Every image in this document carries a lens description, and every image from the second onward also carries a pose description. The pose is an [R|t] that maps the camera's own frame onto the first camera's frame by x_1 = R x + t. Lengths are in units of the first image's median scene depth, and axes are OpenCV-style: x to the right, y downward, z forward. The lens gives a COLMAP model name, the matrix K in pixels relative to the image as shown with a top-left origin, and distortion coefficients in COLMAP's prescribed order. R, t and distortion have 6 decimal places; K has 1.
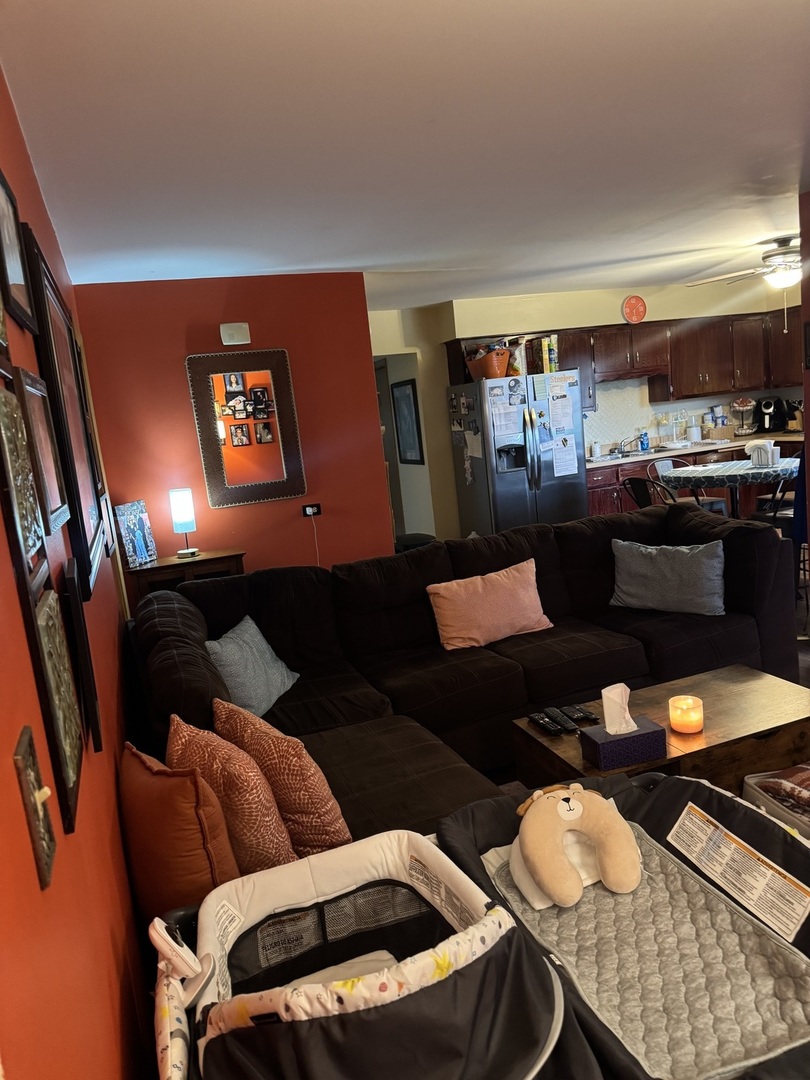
lens RADIAL K [[767.3, 0, 404.5], [0, 767.3, 536.2], [0, 0, 1]] dist [0.068637, -0.086904]
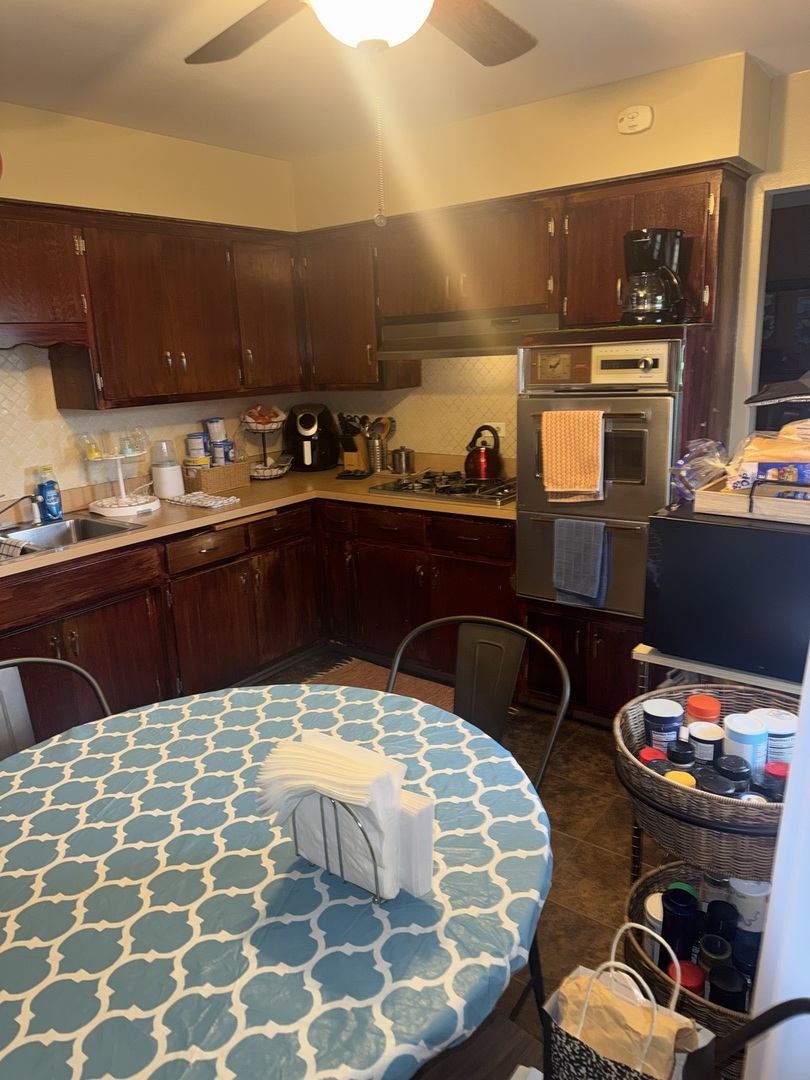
lens RADIAL K [[767.3, 0, 403.3], [0, 767.3, 537.7], [0, 0, 1]] dist [0.068637, -0.086904]
pose [[0.837374, -0.059414, 0.543392, 0.237029], [0.038424, 0.998014, 0.049911, -0.114730], [-0.545278, -0.020915, 0.837994, 0.531431]]
